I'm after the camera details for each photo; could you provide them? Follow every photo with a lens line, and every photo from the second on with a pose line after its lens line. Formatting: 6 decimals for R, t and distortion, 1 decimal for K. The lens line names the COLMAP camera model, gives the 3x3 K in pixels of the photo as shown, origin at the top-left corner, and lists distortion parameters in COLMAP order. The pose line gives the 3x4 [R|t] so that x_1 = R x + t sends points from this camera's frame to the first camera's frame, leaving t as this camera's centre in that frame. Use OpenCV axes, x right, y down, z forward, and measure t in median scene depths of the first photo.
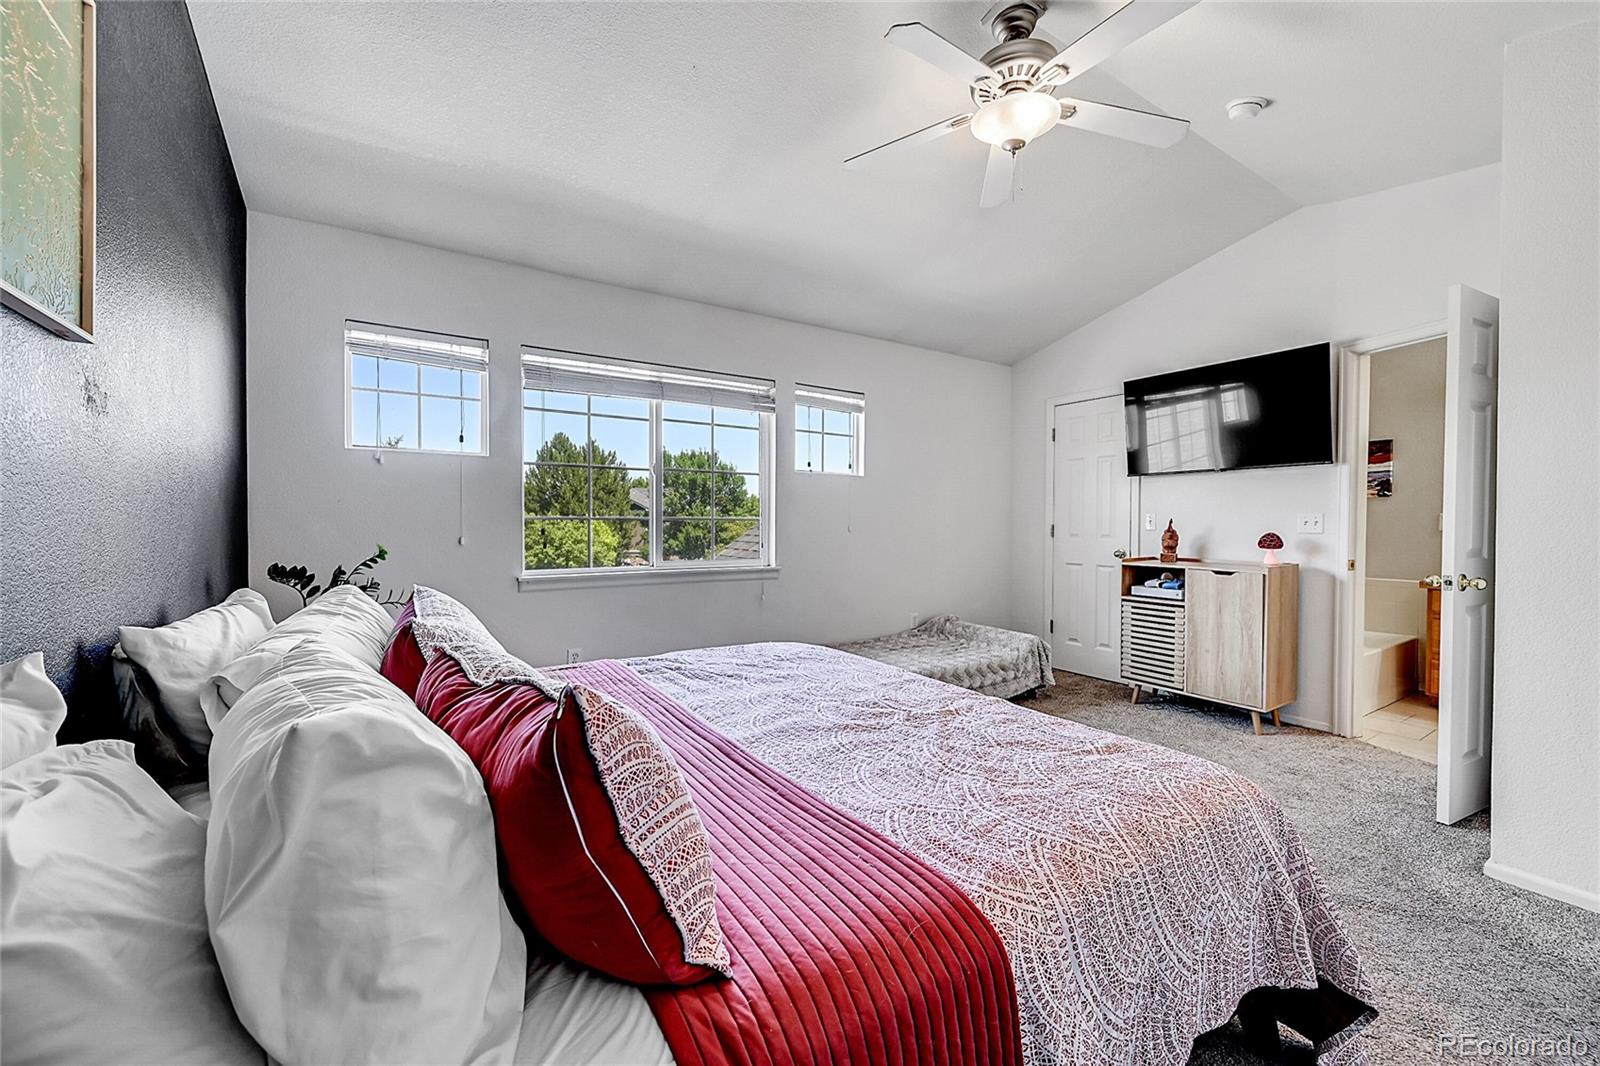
lens RADIAL K [[637.9, 0, 803.9], [0, 637.9, 530.1], [0, 0, 1]] dist [0.001723, -0.000202]
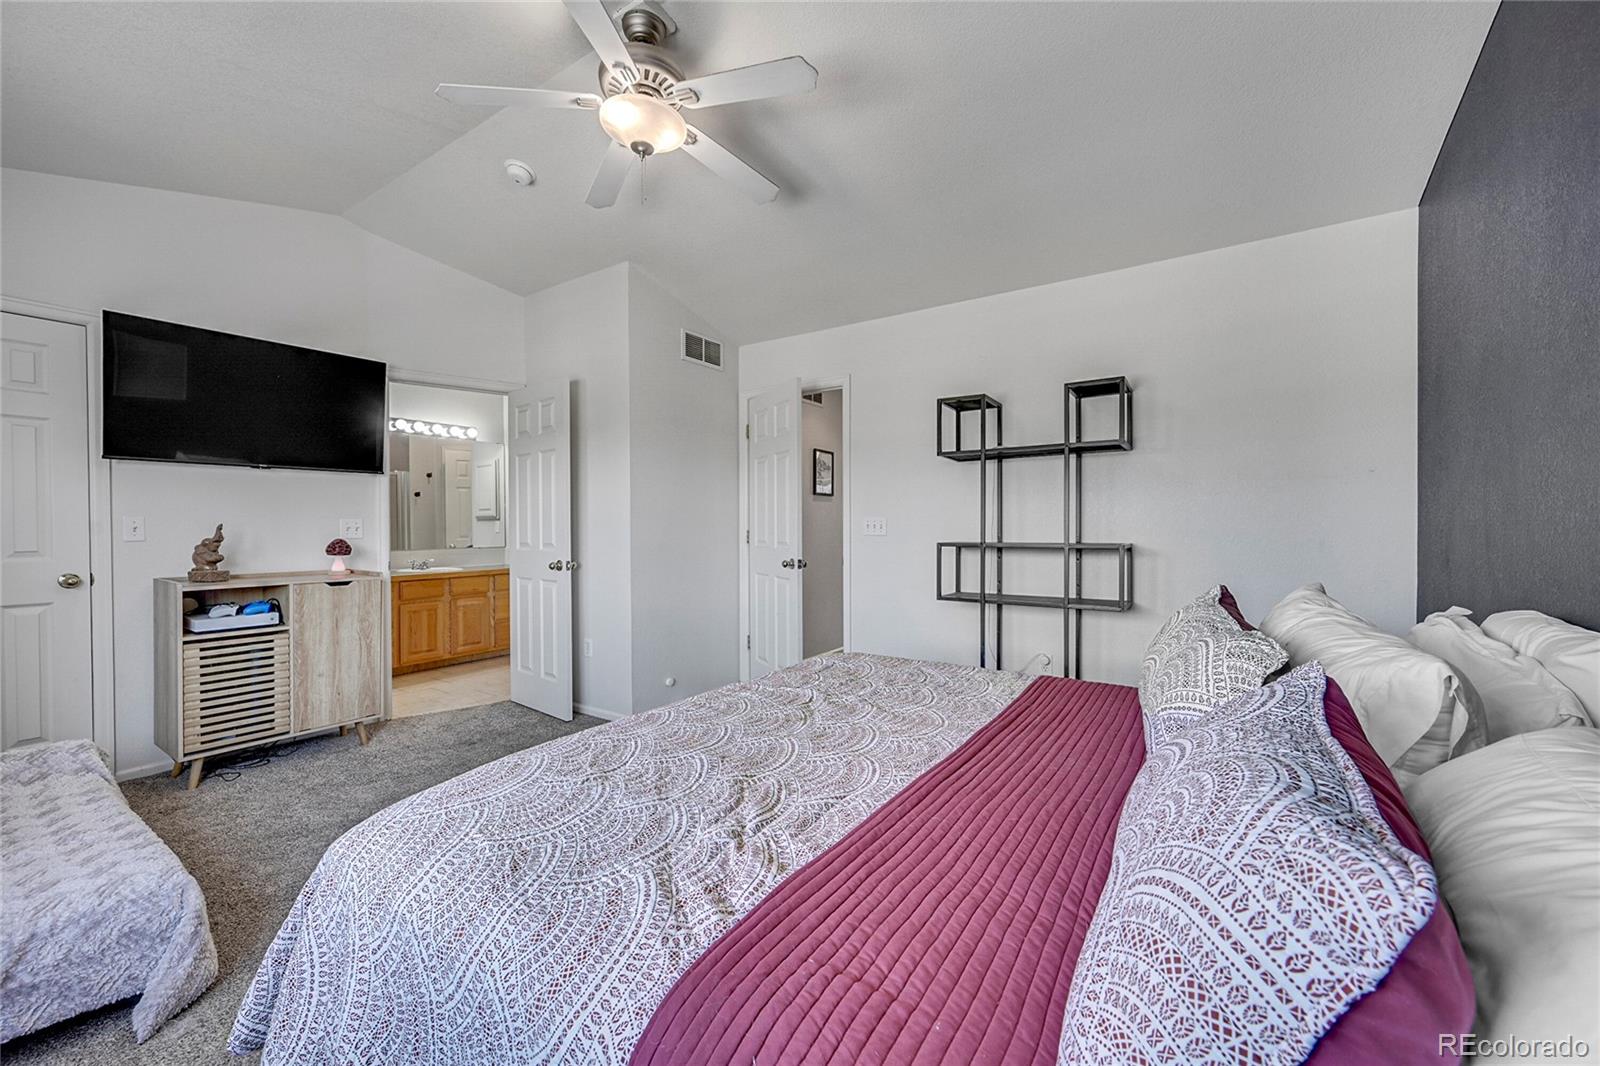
lens RADIAL K [[637.9, 0, 796.0], [0, 637.9, 531.6], [0, 0, 1]] dist [0.001723, -0.000202]
pose [[-0.396297, -0.007889, 0.918088, -0.387300], [0.013539, 0.999804, 0.014435, -0.010296], [-0.918022, 0.018151, -0.396113, 0.669136]]
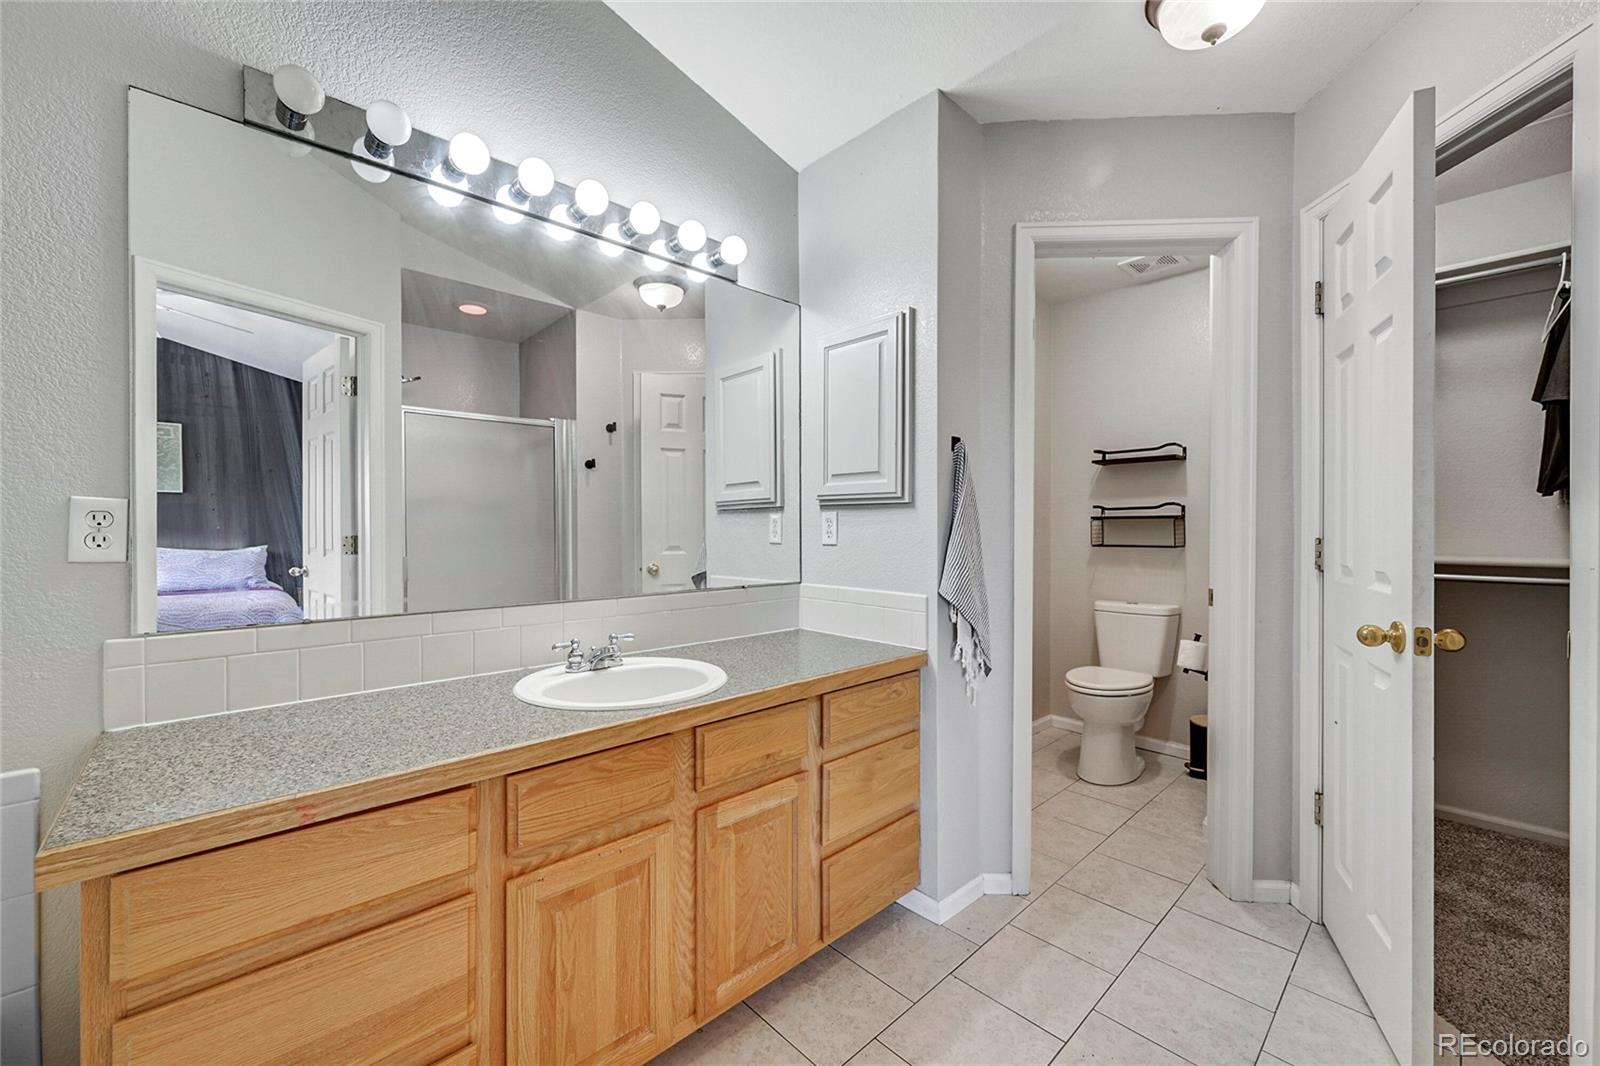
lens RADIAL K [[637.9, 0, 797.8], [0, 637.9, 531.5], [0, 0, 1]] dist [0.001723, -0.000202]
pose [[-0.177023, -0.008911, 0.984166, 0.422630], [0.016838, 0.999785, 0.012081, -0.012383], [-0.984063, 0.018710, -0.176835, 0.767433]]
